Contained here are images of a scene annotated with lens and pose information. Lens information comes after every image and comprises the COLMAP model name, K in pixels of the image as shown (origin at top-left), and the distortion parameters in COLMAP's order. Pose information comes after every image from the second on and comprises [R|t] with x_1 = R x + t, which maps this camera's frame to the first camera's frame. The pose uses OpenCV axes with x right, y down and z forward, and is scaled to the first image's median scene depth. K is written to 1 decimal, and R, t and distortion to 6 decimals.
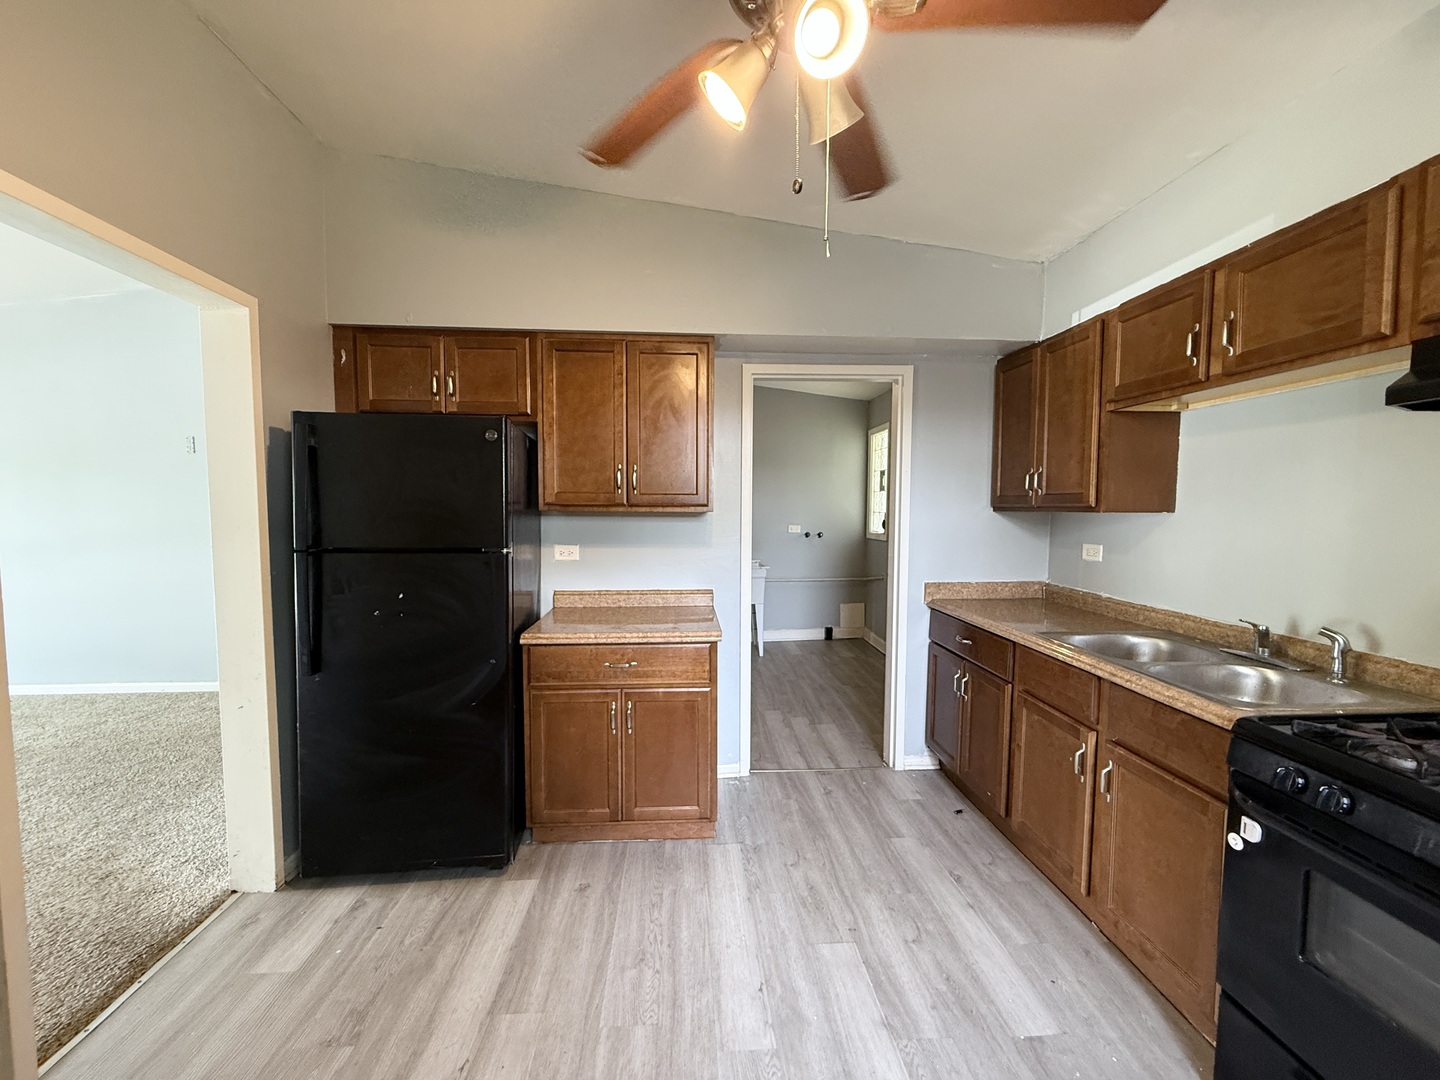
lens RADIAL K [[573.1, 0, 726.0], [0, 573.1, 539.4], [0, 0, 1]] dist [-0.001886, 0.001862]
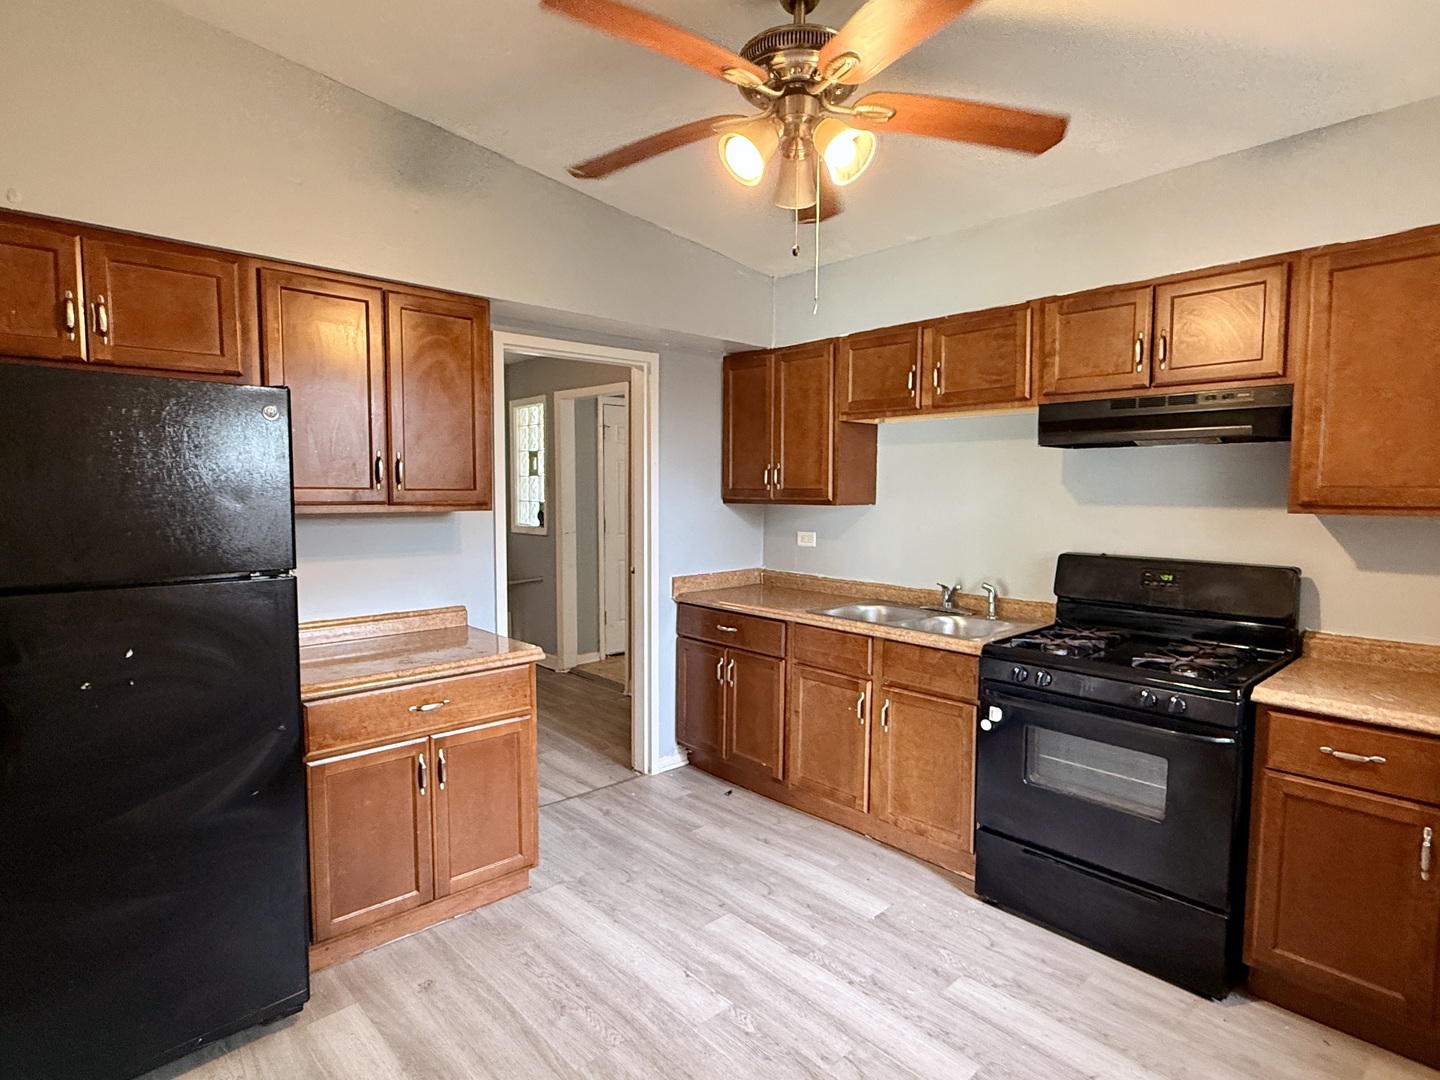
lens RADIAL K [[750.8, 0, 722.1], [0, 750.8, 543.1], [0, 0, 1]] dist [0.003791, -0.001819]
pose [[0.781520, -0.047216, 0.622091, -0.543484], [0.036376, 0.998884, 0.030116, -0.026640], [-0.622819, -0.000907, 0.782366, -0.078971]]
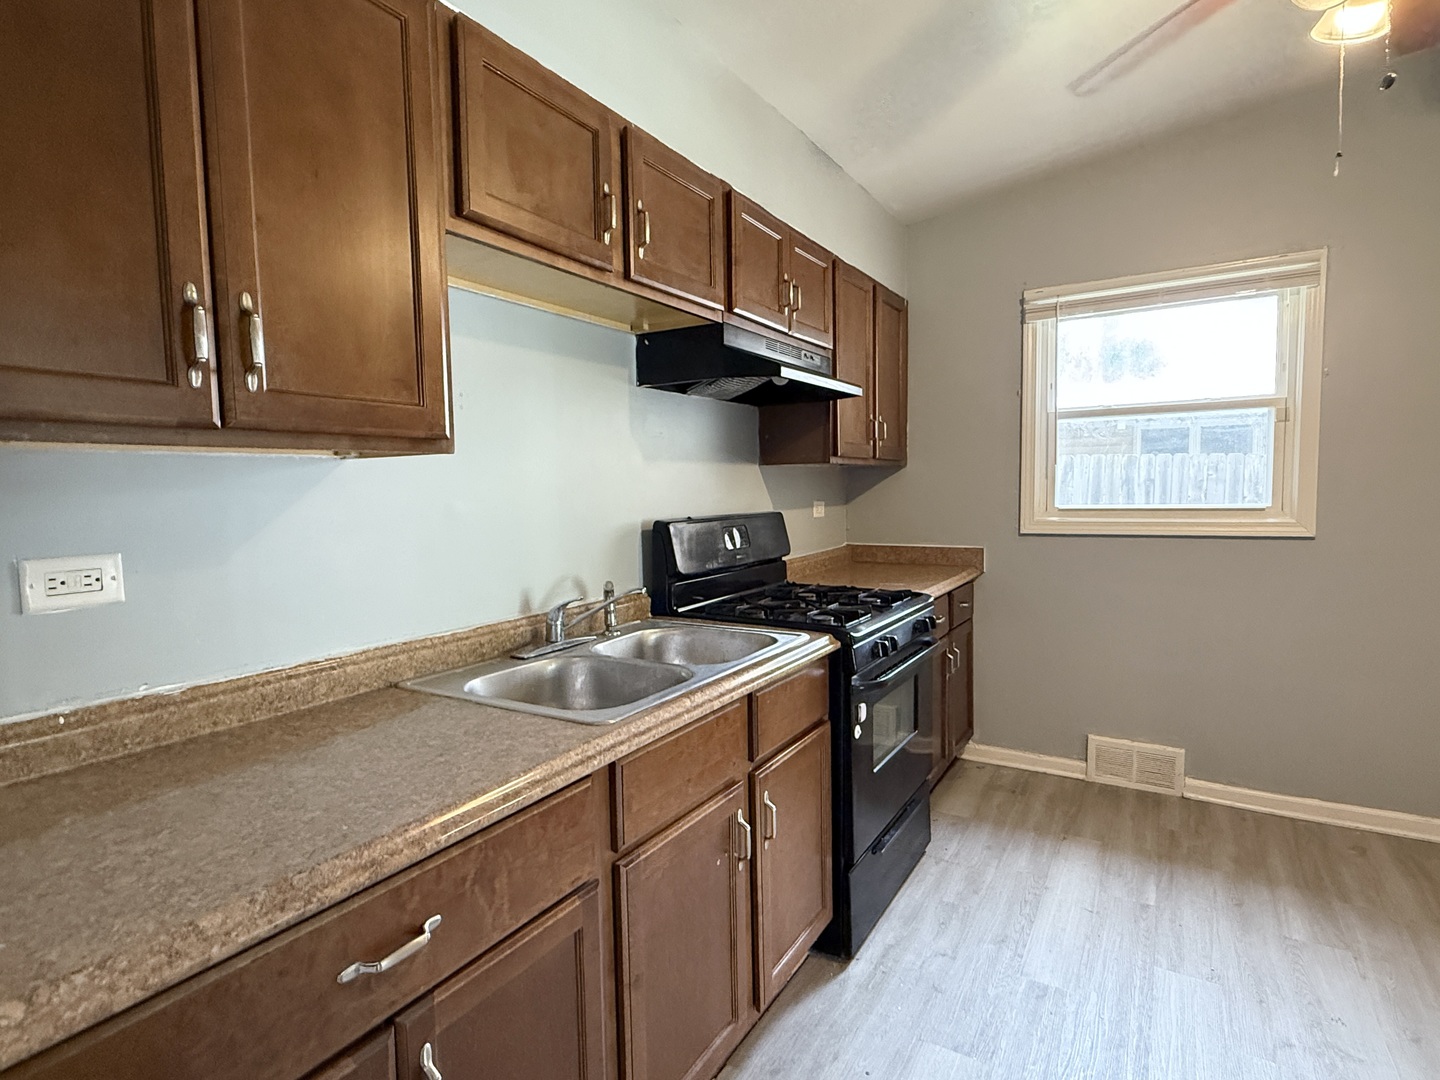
lens RADIAL K [[750.8, 0, 720.6], [0, 750.8, 534.3], [0, 0, 1]] dist [0.003791, -0.001819]
pose [[-0.811233, -0.027622, 0.584070, 0.133986], [0.047368, 0.992496, 0.112728, -0.044873], [-0.582801, 0.119115, -0.803838, 1.462458]]
